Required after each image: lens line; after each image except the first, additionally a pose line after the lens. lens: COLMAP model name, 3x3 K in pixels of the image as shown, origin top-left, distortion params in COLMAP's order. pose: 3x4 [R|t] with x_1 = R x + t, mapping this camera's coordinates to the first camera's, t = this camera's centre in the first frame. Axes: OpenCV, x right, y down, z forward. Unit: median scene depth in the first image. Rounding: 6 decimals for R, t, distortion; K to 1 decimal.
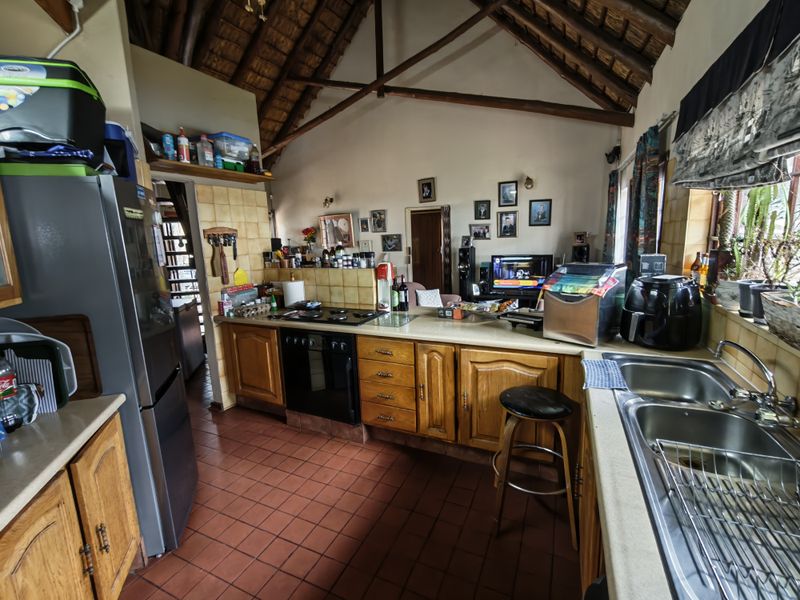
lens RADIAL K [[360.5, 0, 398.5], [0, 360.5, 297.7], [0, 0, 1]] dist [-0.001910, -0.000308]
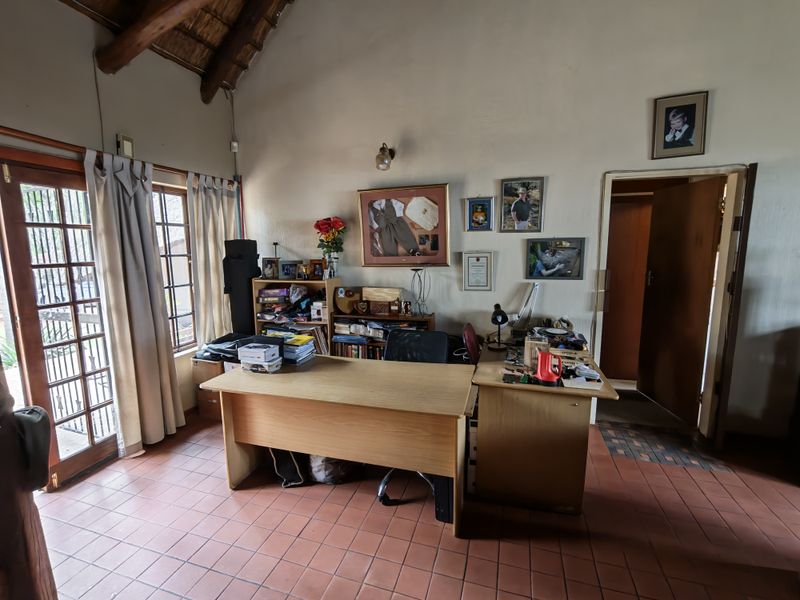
lens RADIAL K [[368.5, 0, 401.3], [0, 368.5, 291.5], [0, 0, 1]] dist [-0.000984, -0.000211]
pose [[0.989783, 0.007646, 0.142377, -0.583652], [-0.002130, 0.999243, -0.038856, -0.232590], [-0.142567, 0.038155, 0.989050, 1.449558]]
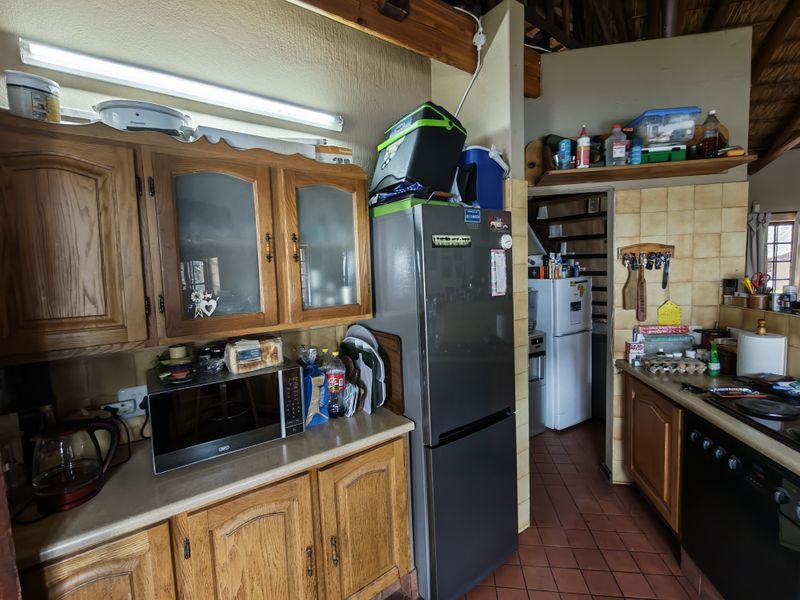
lens RADIAL K [[360.5, 0, 398.5], [0, 360.5, 297.7], [0, 0, 1]] dist [-0.001910, -0.000308]
pose [[0.295775, 0.105282, -0.949438, 0.063858], [-0.136077, 0.988416, 0.067213, -0.064339], [0.945516, 0.109317, 0.306675, 0.295689]]
